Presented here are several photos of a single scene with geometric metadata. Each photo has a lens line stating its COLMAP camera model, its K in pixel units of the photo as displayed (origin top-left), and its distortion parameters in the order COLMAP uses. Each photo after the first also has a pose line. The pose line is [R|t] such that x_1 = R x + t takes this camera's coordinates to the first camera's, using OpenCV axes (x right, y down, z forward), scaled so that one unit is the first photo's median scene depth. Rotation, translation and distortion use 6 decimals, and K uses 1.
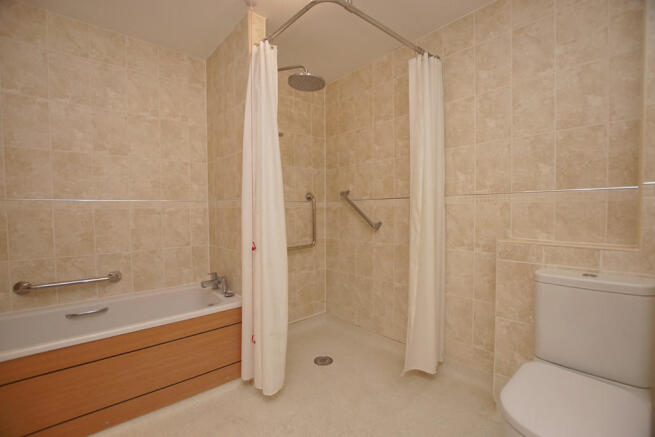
lens RADIAL K [[291.6, 0, 327.5], [0, 291.6, 218.5], [0, 0, 1]] dist [-0.022949, 0.000123]
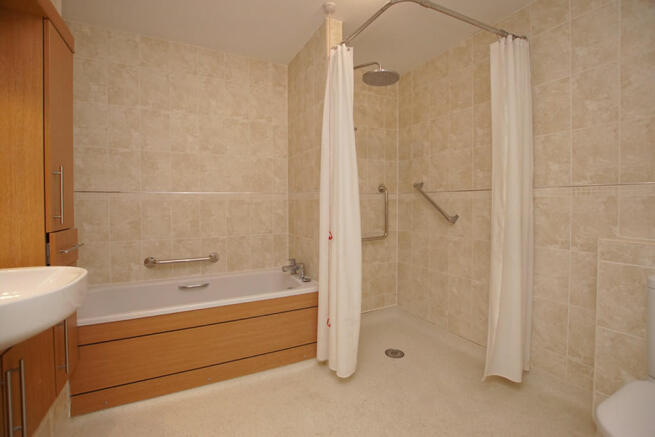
lens RADIAL K [[294.0, 0, 324.9], [0, 294.0, 203.6], [0, 0, 1]] dist [-0.021300, 0.000044]
pose [[0.969864, 0.009985, -0.243441, -0.007308], [-0.014888, 0.999722, -0.018307, -0.002568], [0.243190, 0.021380, 0.969743, -0.045465]]
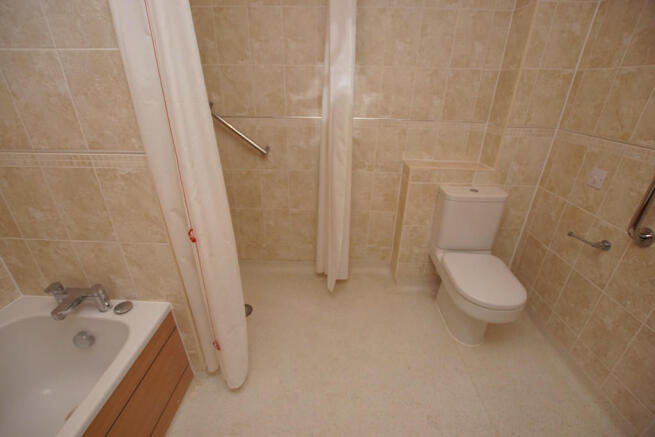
lens RADIAL K [[291.6, 0, 327.5], [0, 291.6, 218.5], [0, 0, 1]] dist [-0.022949, 0.000123]
pose [[0.681435, -0.294242, 0.670125, -0.436343], [-0.004326, 0.913988, 0.405718, -0.182969], [-0.731866, -0.279369, 0.621551, 0.380822]]
